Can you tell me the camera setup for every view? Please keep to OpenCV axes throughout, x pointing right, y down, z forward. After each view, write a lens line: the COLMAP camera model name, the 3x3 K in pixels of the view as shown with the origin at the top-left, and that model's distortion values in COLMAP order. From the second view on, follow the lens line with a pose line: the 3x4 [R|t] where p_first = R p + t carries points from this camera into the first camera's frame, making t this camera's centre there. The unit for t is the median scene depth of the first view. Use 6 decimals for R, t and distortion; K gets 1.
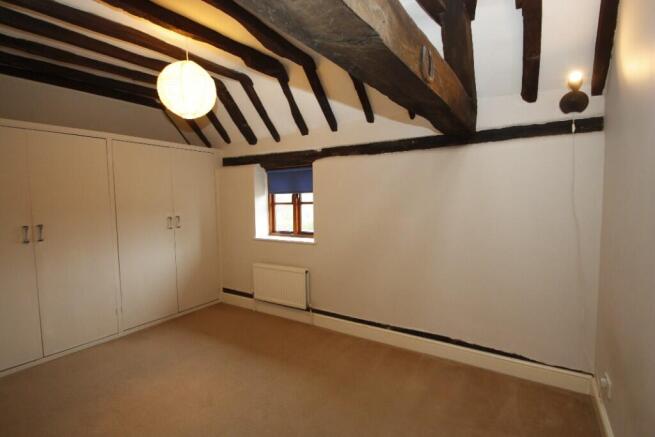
lens RADIAL K [[311.0, 0, 327.5], [0, 311.0, 218.5], [0, 0, 1]] dist [-0.068631, -0.000432]
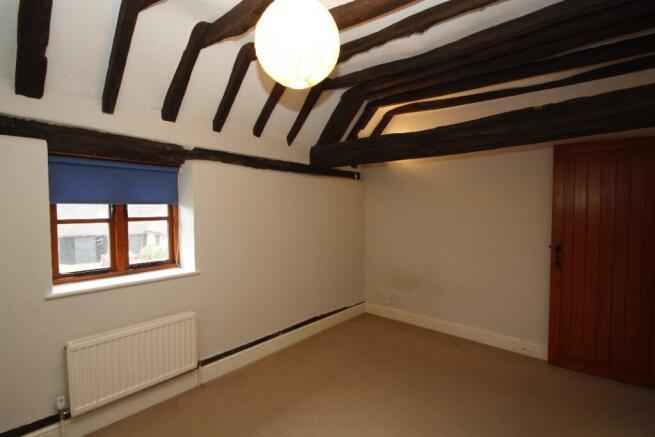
lens RADIAL K [[311.0, 0, 327.5], [0, 311.0, 218.5], [0, 0, 1]] dist [-0.068631, -0.000432]
pose [[0.097695, 0.000432, 0.995216, -0.694992], [0.076664, 0.997025, -0.007959, -0.017199], [-0.992259, 0.077074, 0.097371, 0.576561]]
